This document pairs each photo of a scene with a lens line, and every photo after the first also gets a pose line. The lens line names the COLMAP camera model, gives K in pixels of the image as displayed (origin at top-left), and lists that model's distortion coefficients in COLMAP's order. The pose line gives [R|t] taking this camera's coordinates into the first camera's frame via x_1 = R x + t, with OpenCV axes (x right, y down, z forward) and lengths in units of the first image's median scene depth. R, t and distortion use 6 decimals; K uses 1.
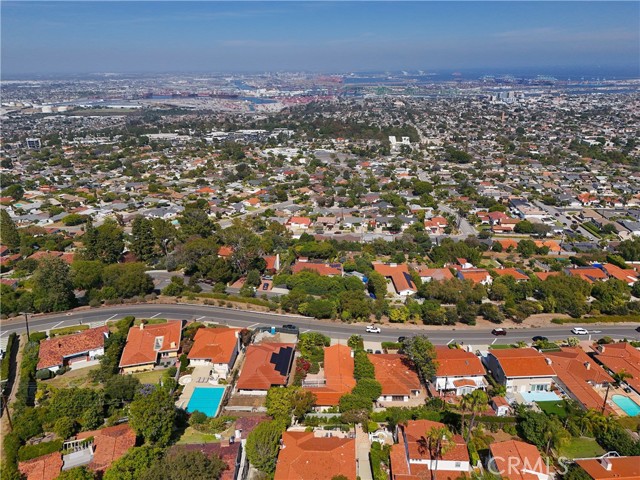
lens RADIAL K [[453.8, 0, 321.7], [0, 453.8, 242.9], [0, 0, 1]] dist [0.106846, -0.133296]
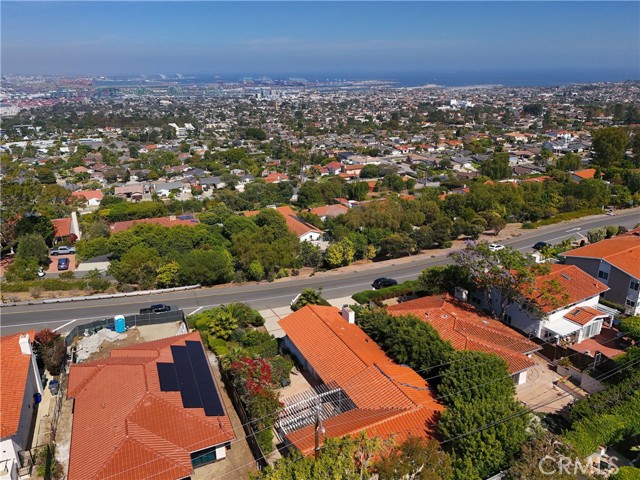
lens RADIAL K [[465.5, 0, 321.6], [0, 465.5, 240.2], [0, 0, 1]] dist [0.080198, -0.081592]
pose [[0.891781, -0.155827, 0.424787, -0.084400], [0.159101, 0.986865, 0.028006, 0.098740], [-0.423571, 0.042609, 0.904860, 0.388699]]
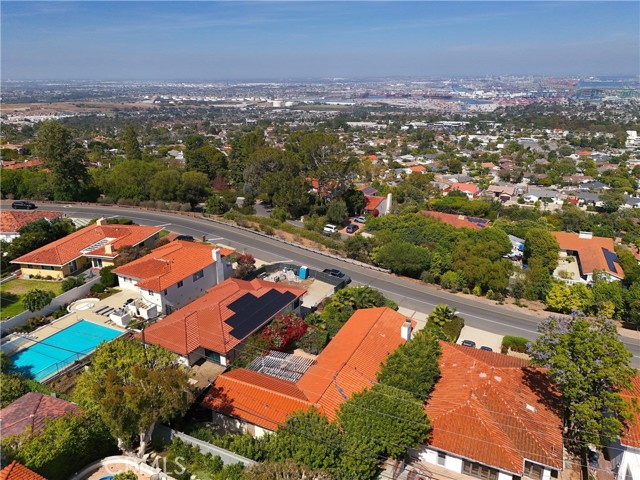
lens RADIAL K [[465.5, 0, 321.6], [0, 465.5, 240.2], [0, 0, 1]] dist [0.080198, -0.081592]
pose [[0.909881, 0.144154, -0.389021, 0.098060], [-0.147322, 0.988847, 0.021850, 0.101867], [0.387832, 0.037431, 0.920970, 0.357304]]
